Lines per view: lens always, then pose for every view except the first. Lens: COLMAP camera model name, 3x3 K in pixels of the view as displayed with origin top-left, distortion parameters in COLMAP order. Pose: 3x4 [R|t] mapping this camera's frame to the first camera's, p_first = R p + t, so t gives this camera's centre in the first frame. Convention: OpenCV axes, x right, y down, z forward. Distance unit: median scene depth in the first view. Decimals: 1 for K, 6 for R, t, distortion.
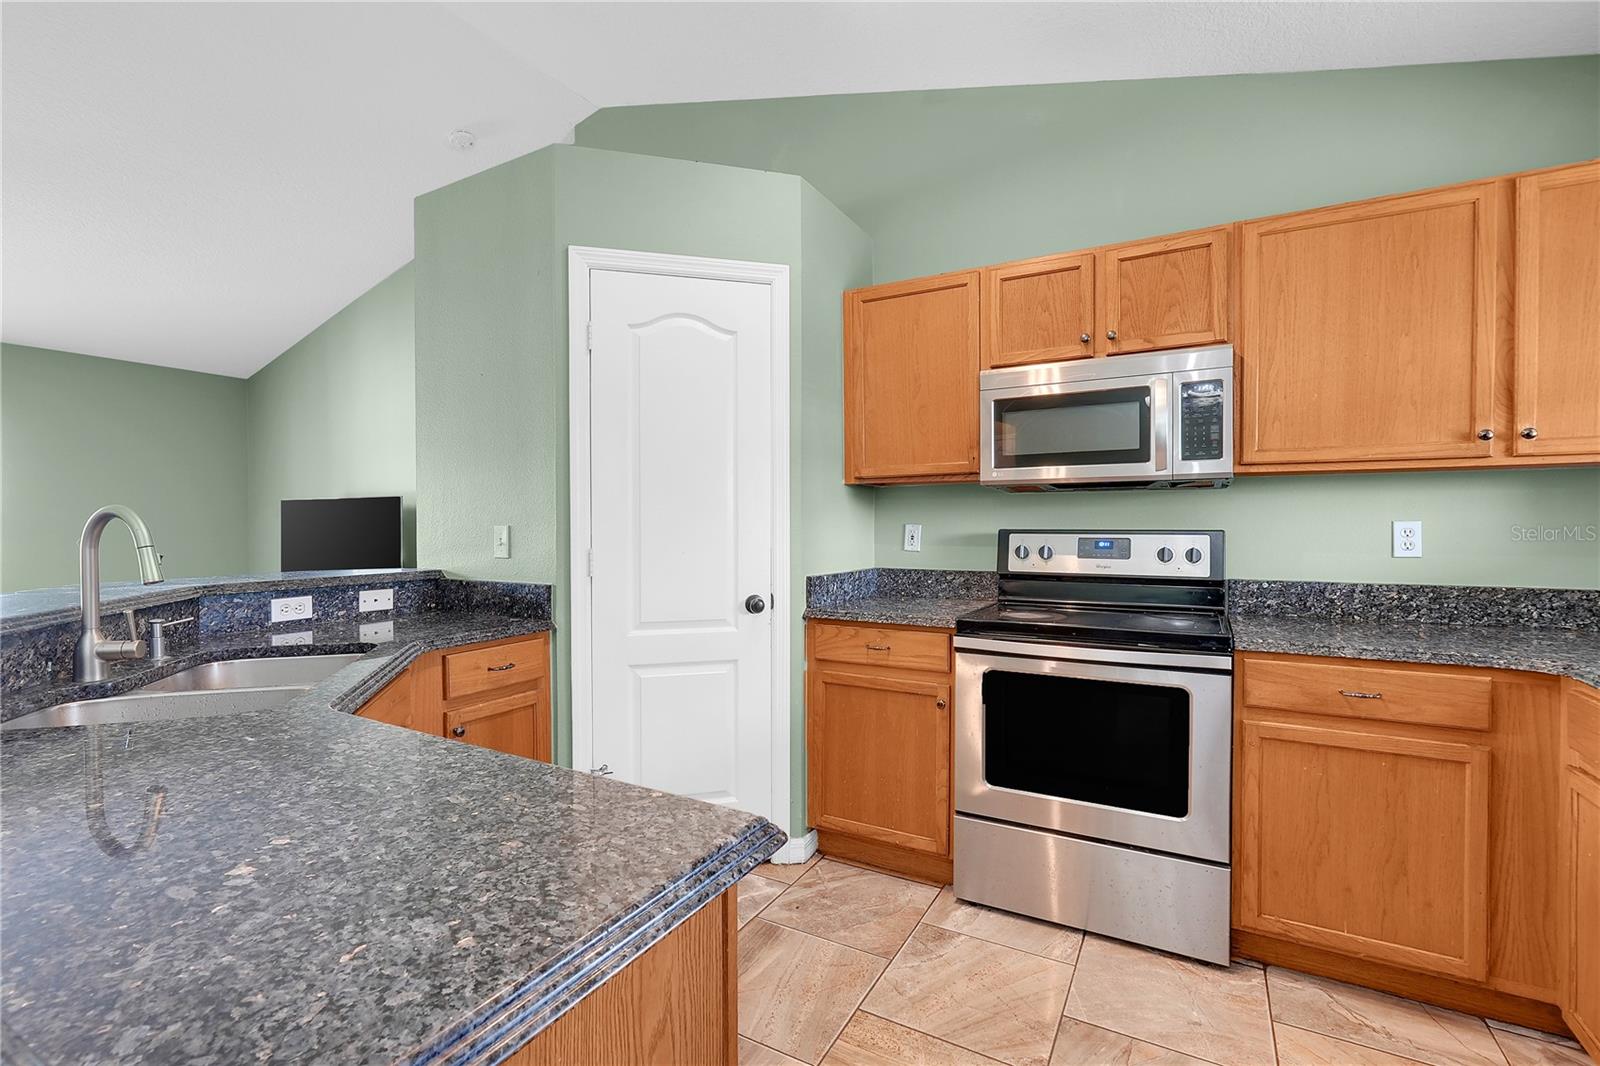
lens RADIAL K [[723.2, 0, 803.9], [0, 723.2, 531.3], [0, 0, 1]] dist [-0.002958, -0.000277]
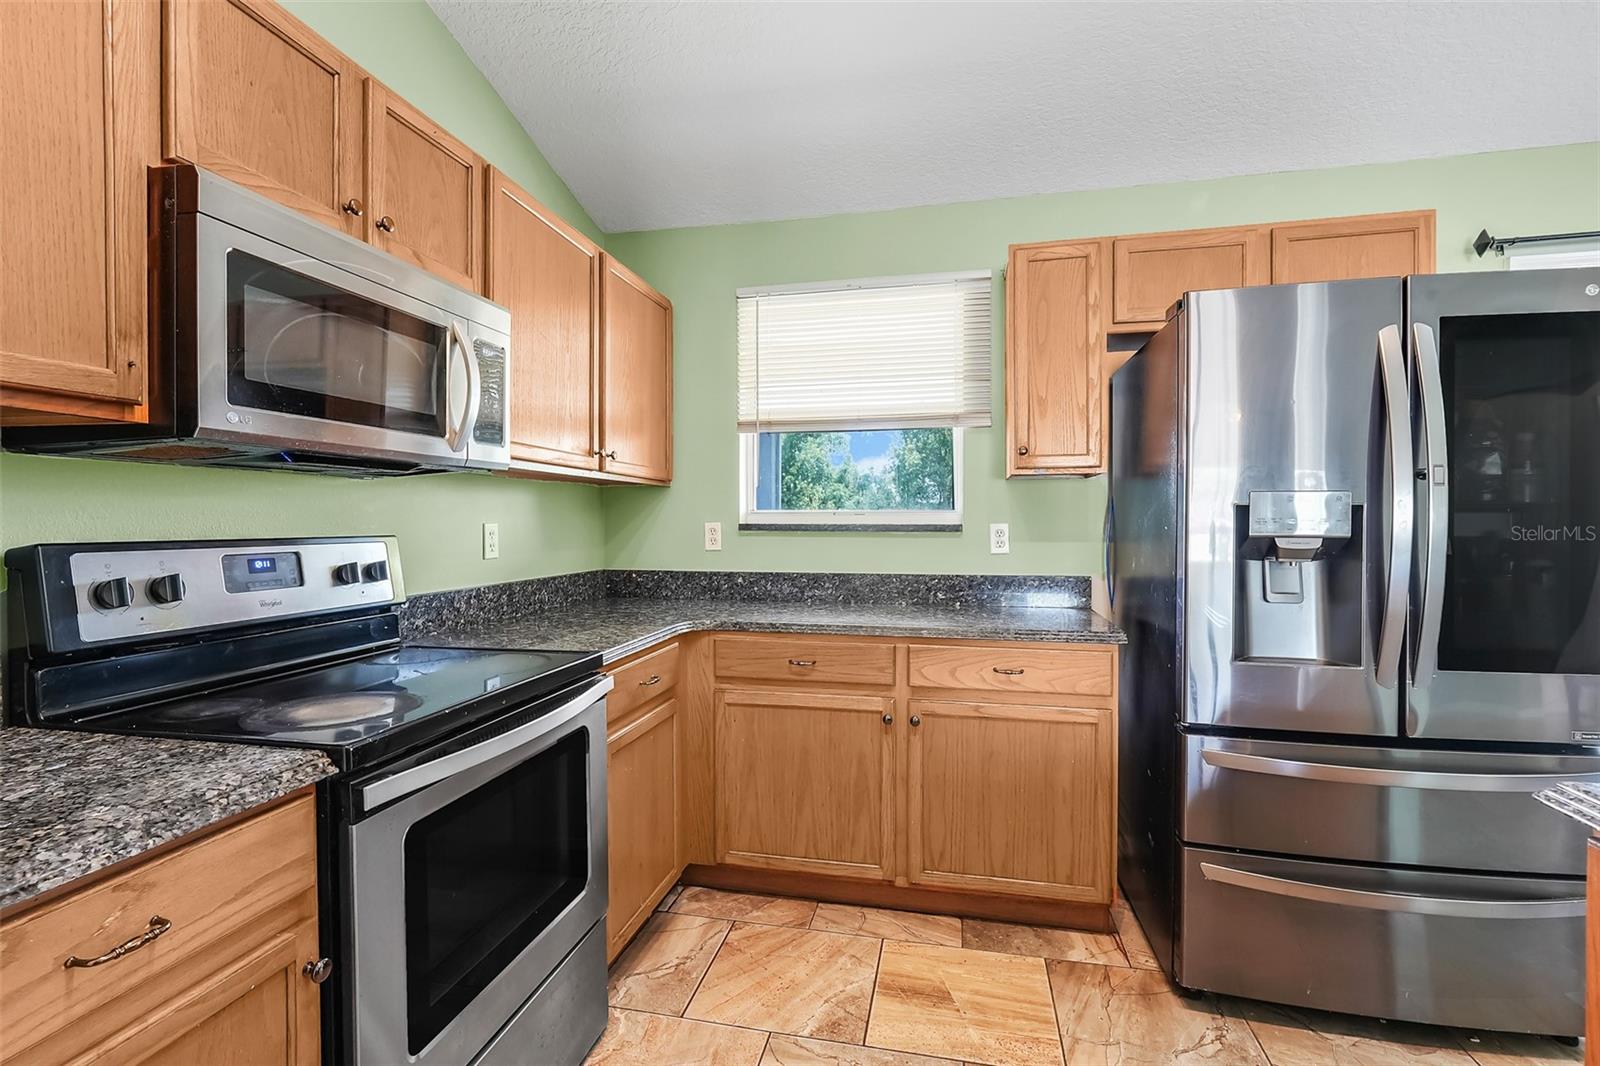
lens RADIAL K [[723.2, 0, 804.4], [0, 723.2, 527.0], [0, 0, 1]] dist [-0.002958, -0.000277]
pose [[-0.283060, -0.002978, 0.959098, -0.273888], [0.019362, 0.999774, 0.008819, -0.008931], [-0.958907, 0.021066, -0.282938, 0.836946]]
